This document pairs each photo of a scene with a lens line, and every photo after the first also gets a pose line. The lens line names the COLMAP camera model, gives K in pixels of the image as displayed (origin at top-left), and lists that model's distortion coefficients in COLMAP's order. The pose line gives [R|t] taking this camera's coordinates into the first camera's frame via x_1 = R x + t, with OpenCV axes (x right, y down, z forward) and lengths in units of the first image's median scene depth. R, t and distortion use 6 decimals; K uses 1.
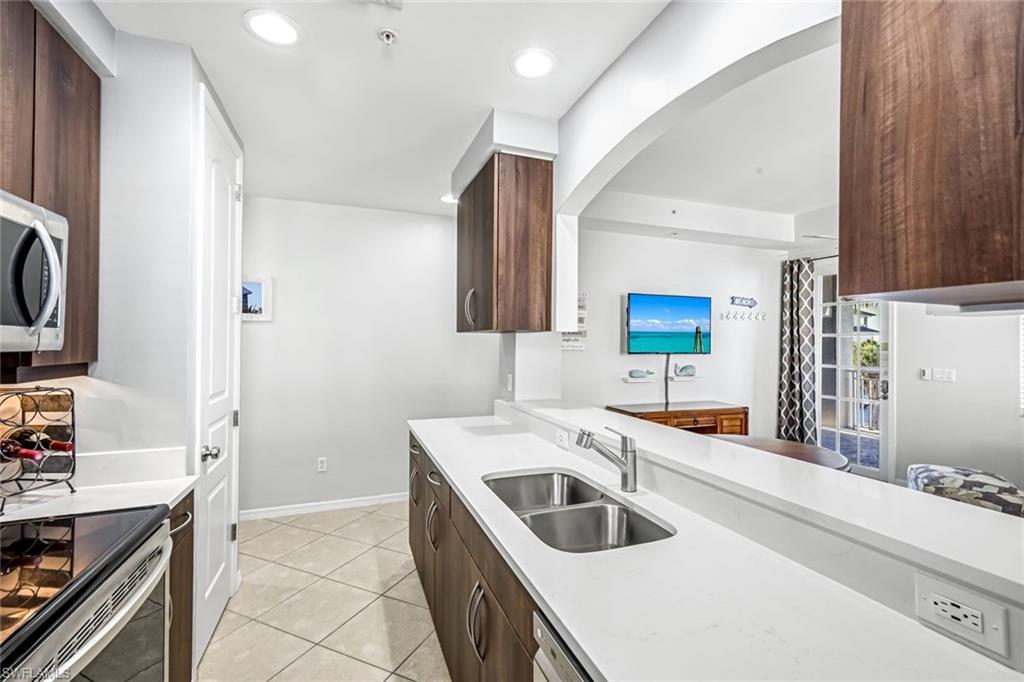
lens RADIAL K [[446.6, 0, 508.3], [0, 446.6, 335.5], [0, 0, 1]] dist [-0.001681, 0.000269]
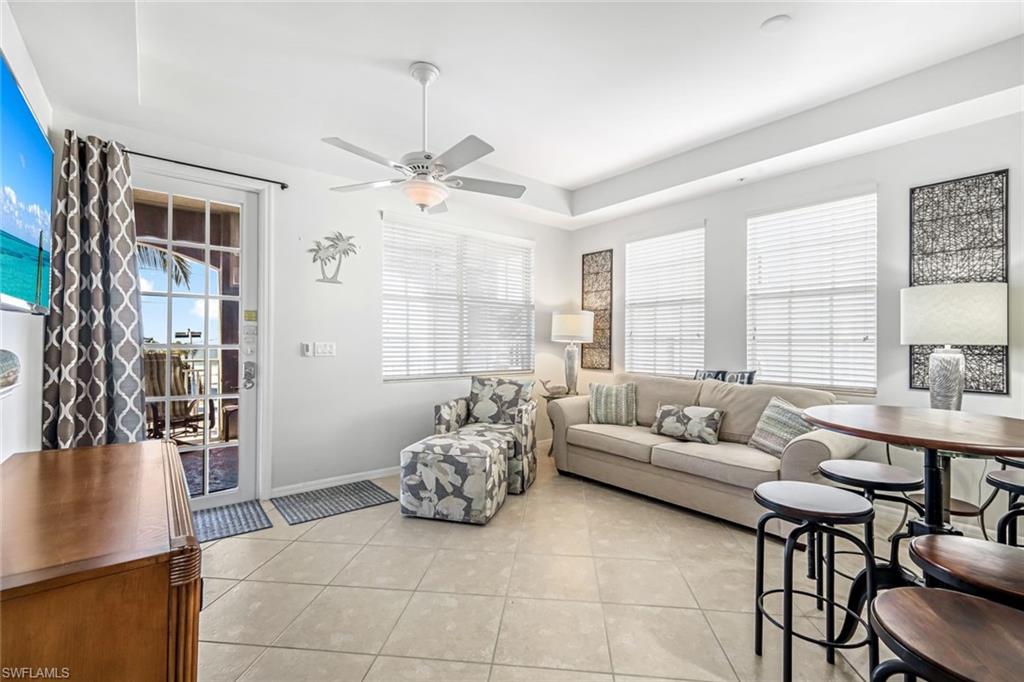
lens RADIAL K [[446.6, 0, 509.6], [0, 446.6, 339.3], [0, 0, 1]] dist [-0.001681, 0.000269]
pose [[-0.317169, -0.005456, 0.948353, 0.017843], [-0.022756, 0.999739, -0.001858, 0.051394], [-0.948096, -0.022170, -0.317210, 0.770580]]
